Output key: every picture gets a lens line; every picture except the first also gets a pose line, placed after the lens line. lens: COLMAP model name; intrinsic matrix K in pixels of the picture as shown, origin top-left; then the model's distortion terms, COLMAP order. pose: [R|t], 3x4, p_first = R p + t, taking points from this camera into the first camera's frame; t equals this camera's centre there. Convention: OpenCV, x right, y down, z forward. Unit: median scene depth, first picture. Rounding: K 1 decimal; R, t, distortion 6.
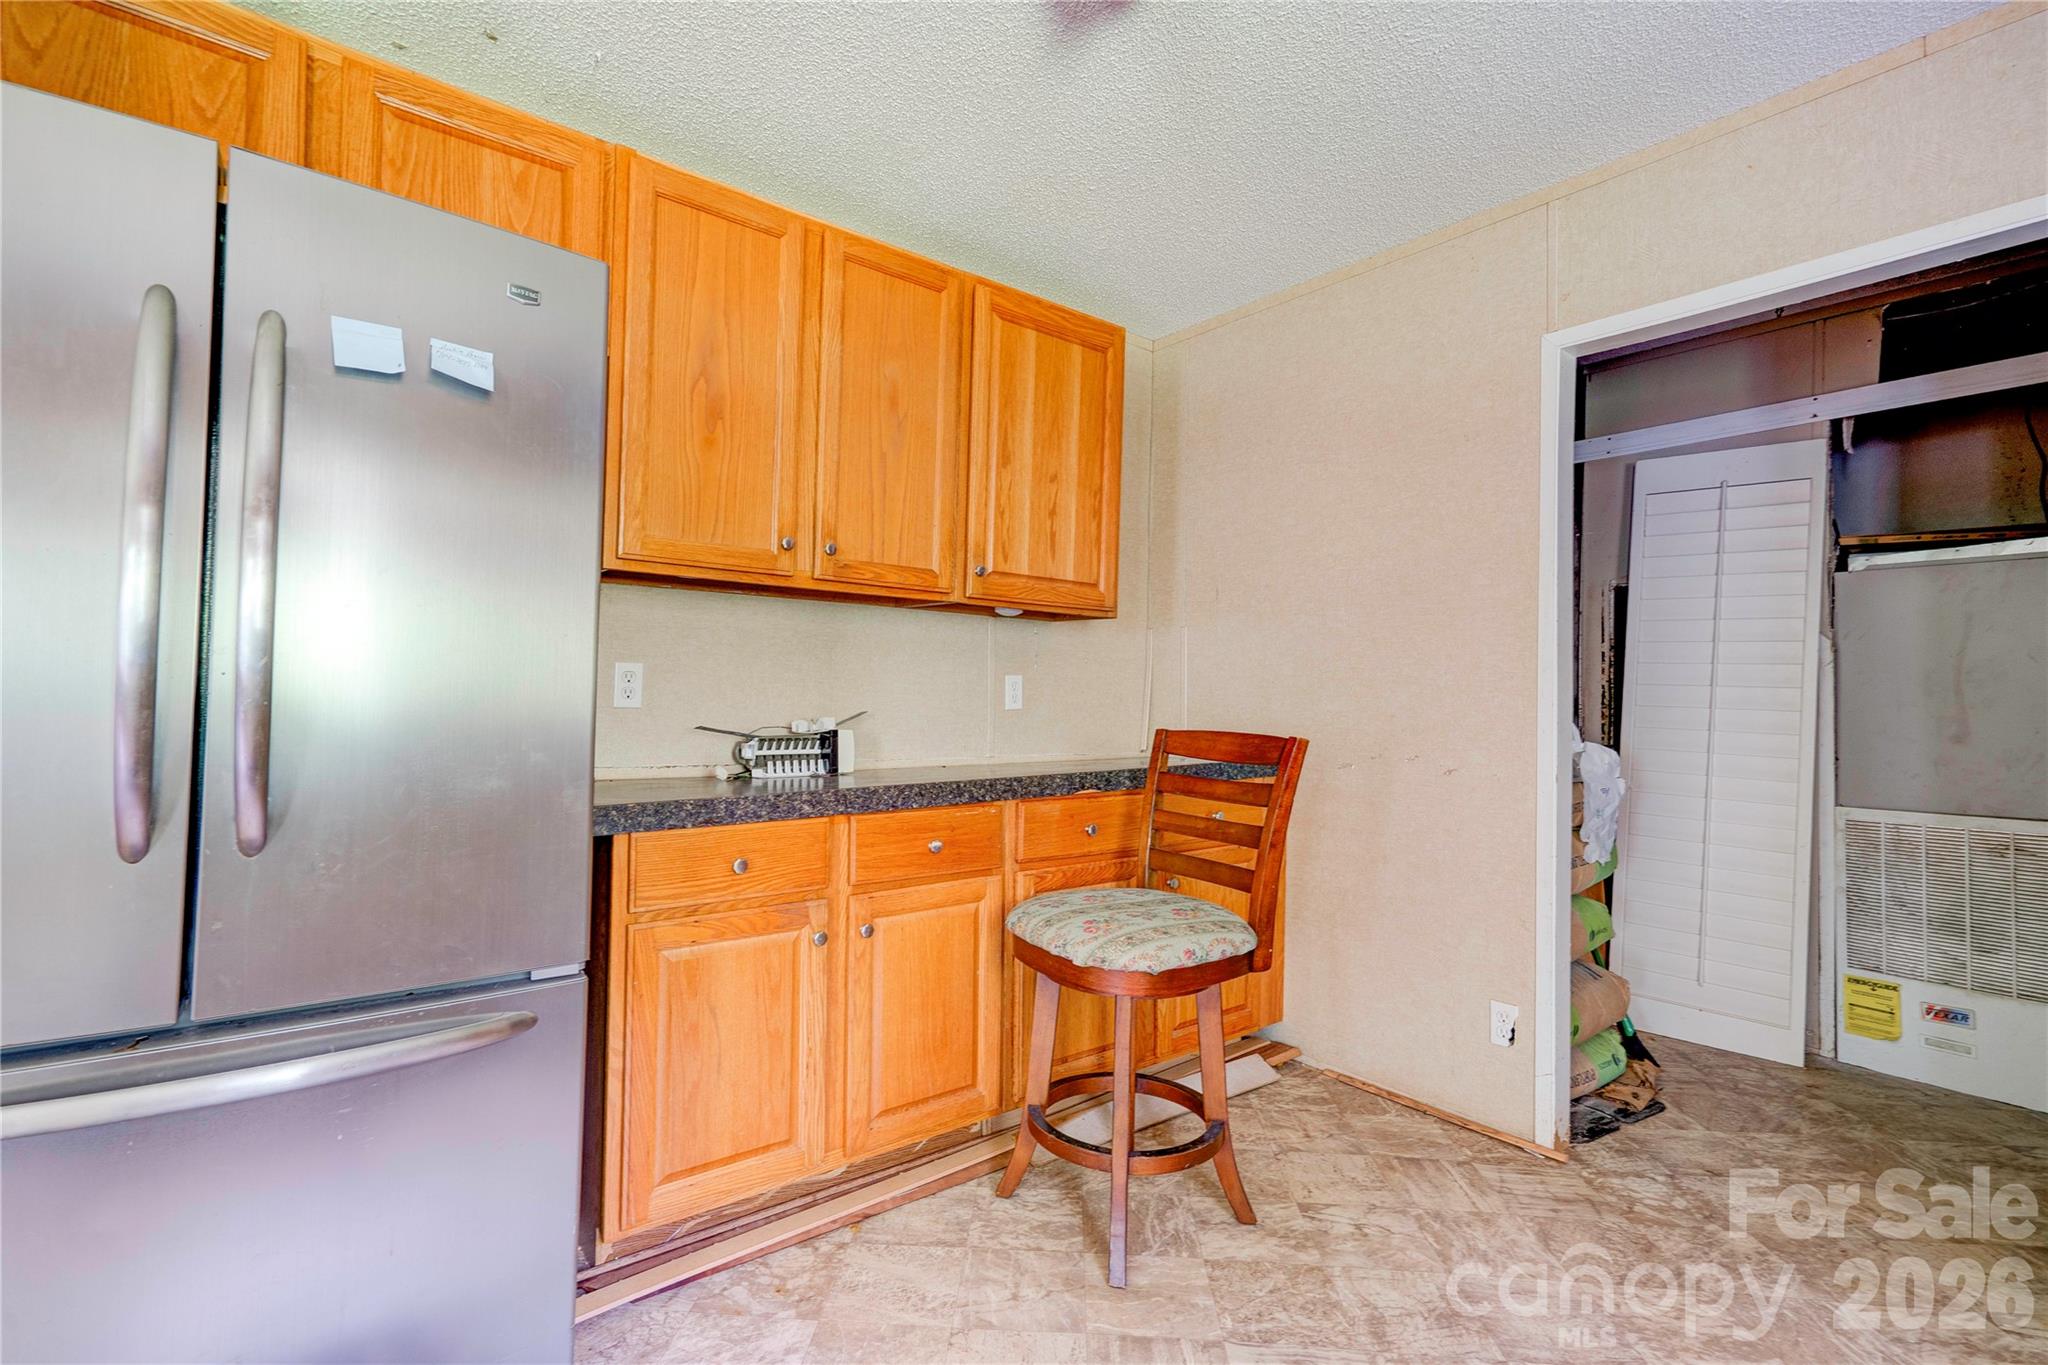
lens RADIAL K [[950.7, 0, 1001.5], [0, 950.7, 675.4], [0, 0, 1]] dist [-0.004173, 0.011656]
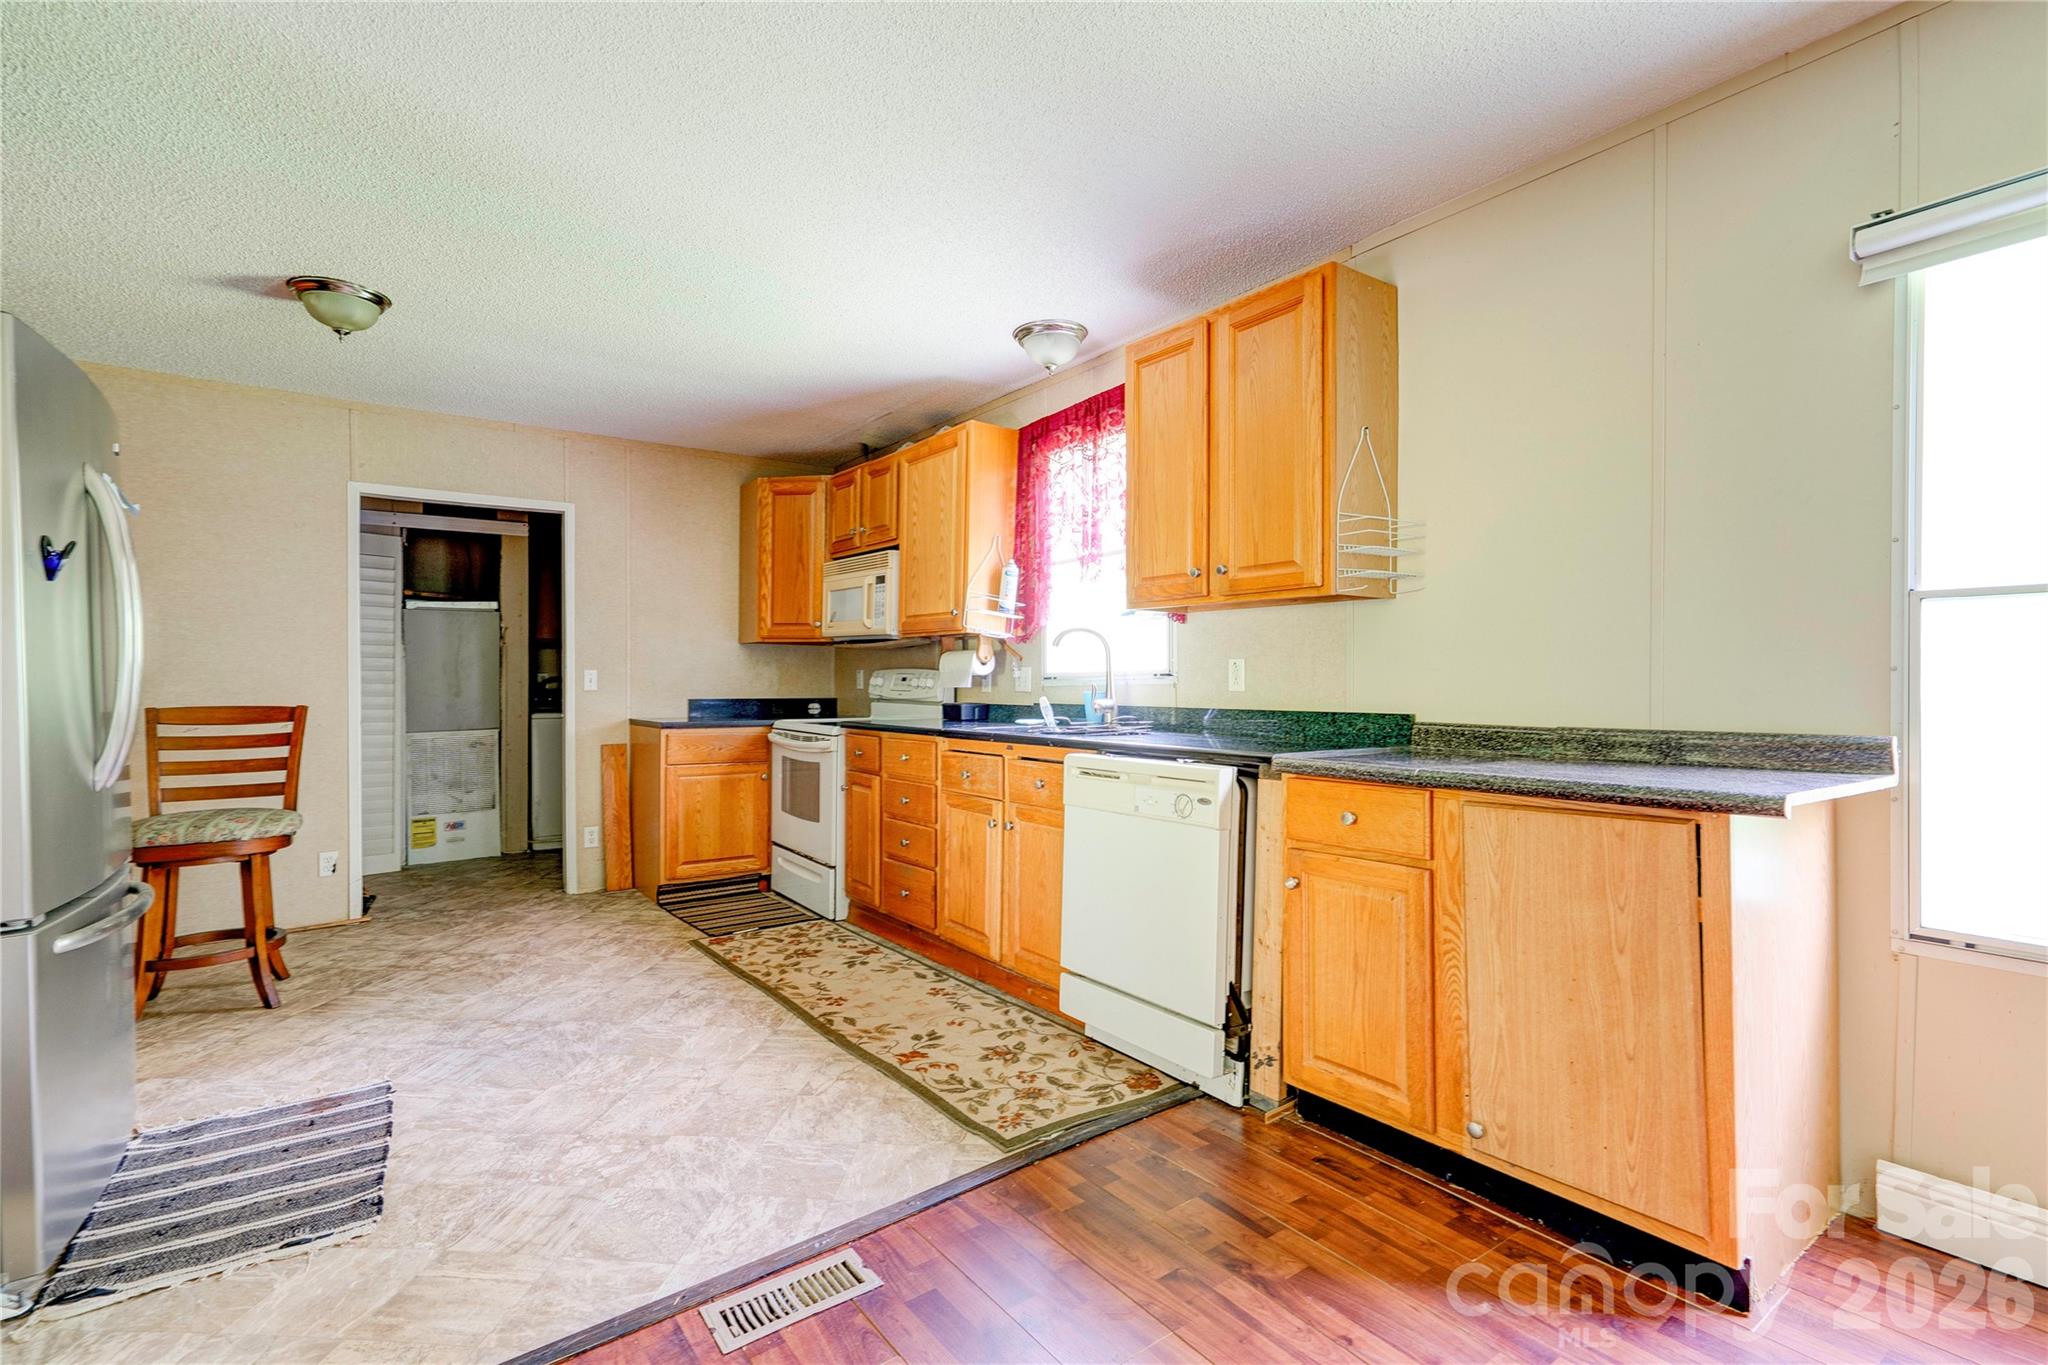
lens RADIAL K [[950.7, 0, 1001.5], [0, 950.7, 675.4], [0, 0, 1]] dist [-0.004173, 0.011656]
pose [[0.054058, -0.017672, 0.998381, -1.108472], [-0.012392, 0.999755, 0.018368, -0.031845], [-0.998461, -0.013365, 0.053826, -0.329913]]
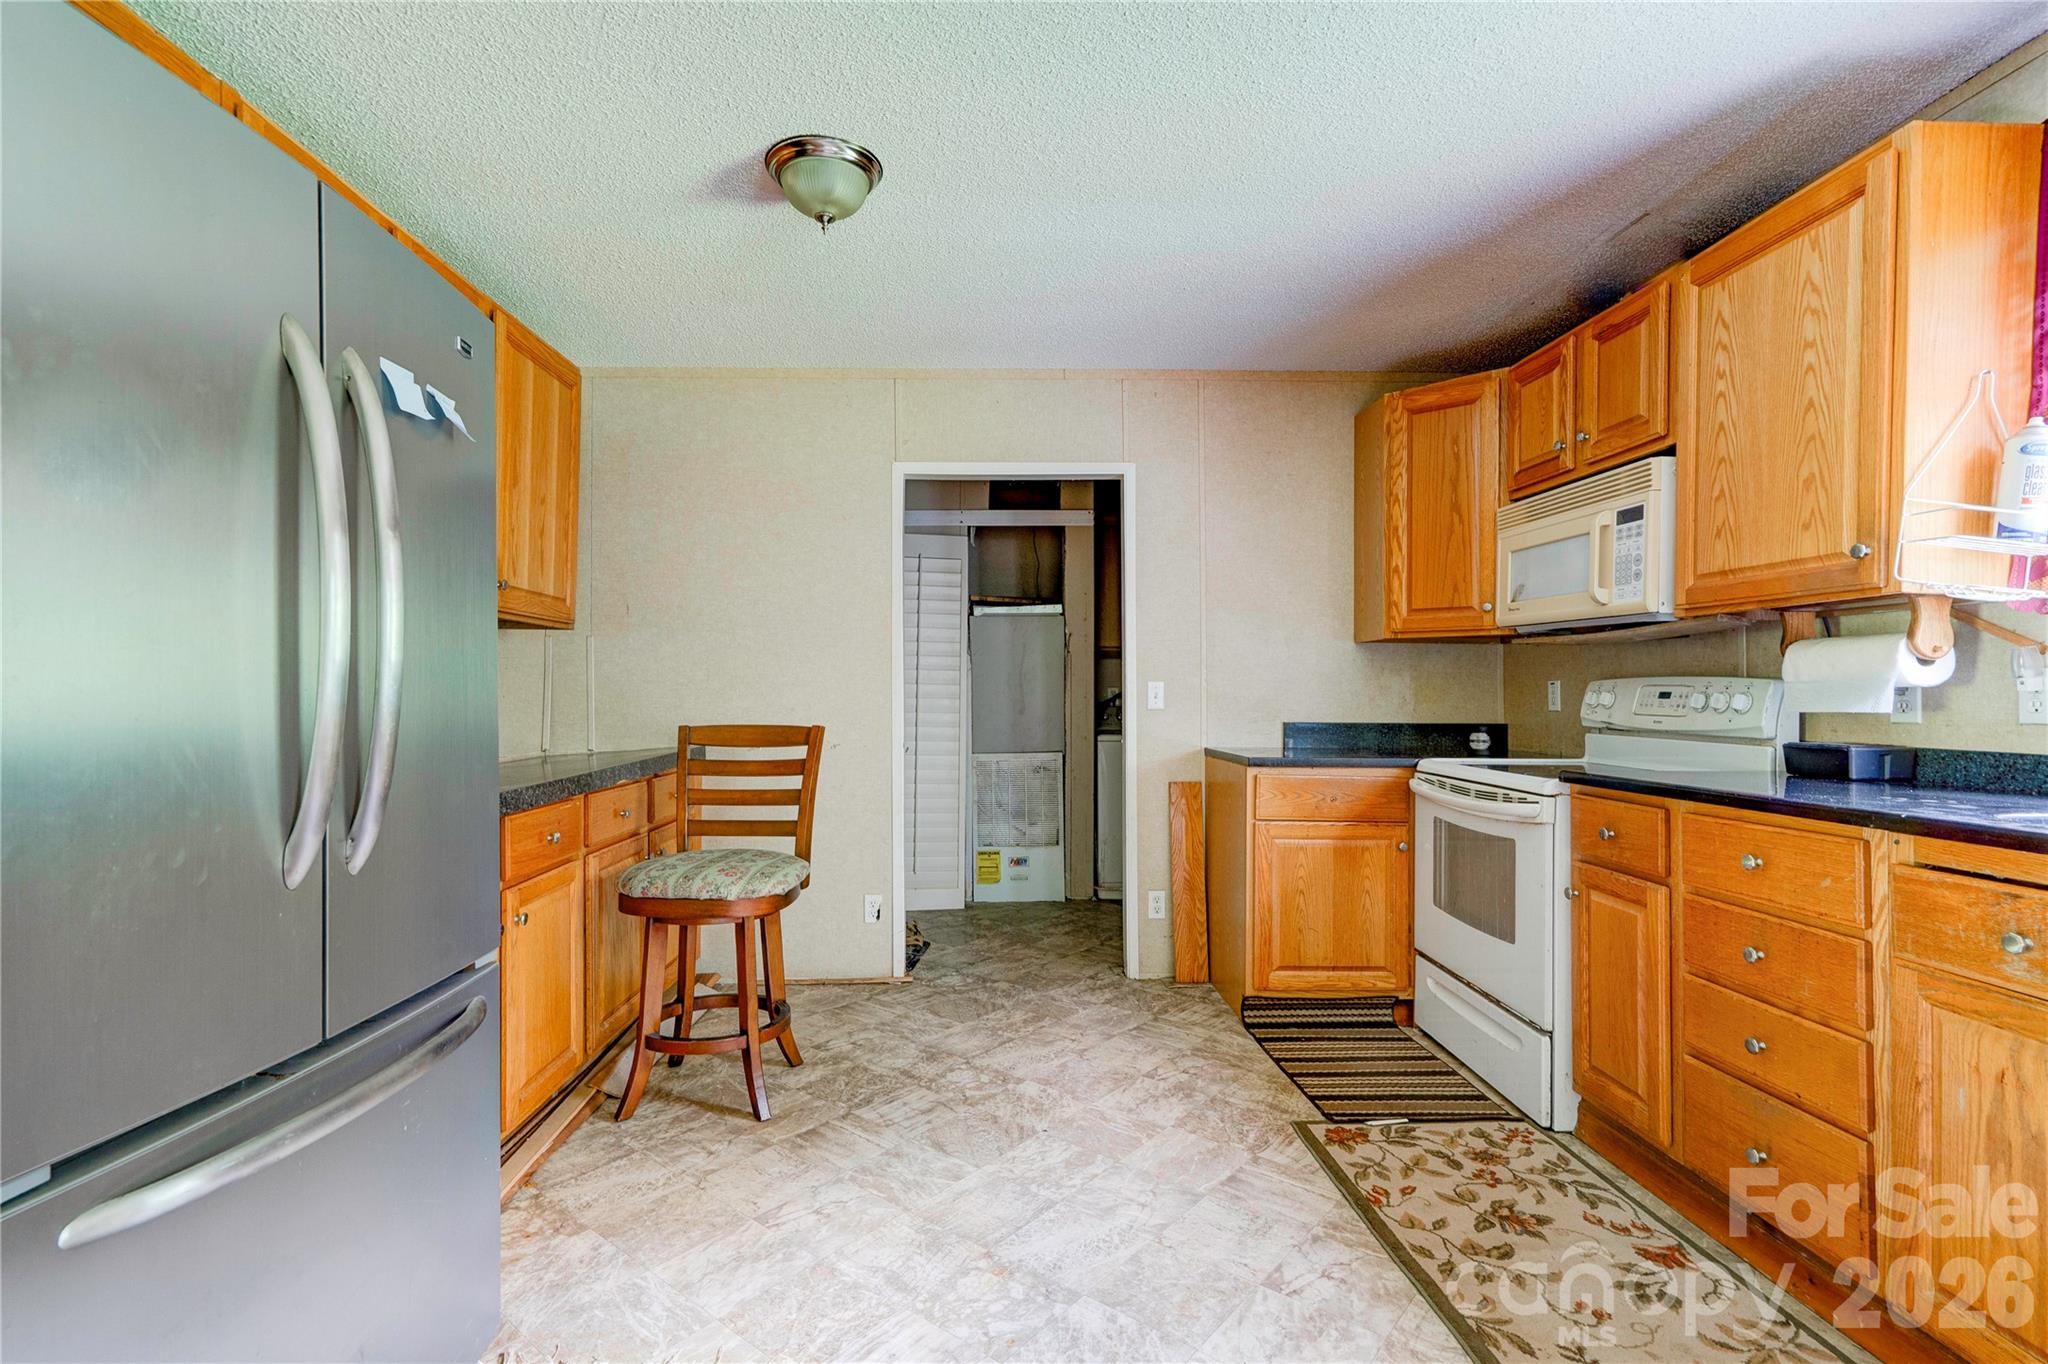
lens RADIAL K [[965.9, 0, 1024.0], [0, 965.9, 682.0], [0, 0, 1]] dist [-0.001717, 0.015025]
pose [[0.583042, -0.009651, 0.812384, -0.554044], [-0.000604, 0.999924, 0.012313, -0.015298], [-0.812441, -0.007669, 0.582992, -0.094500]]
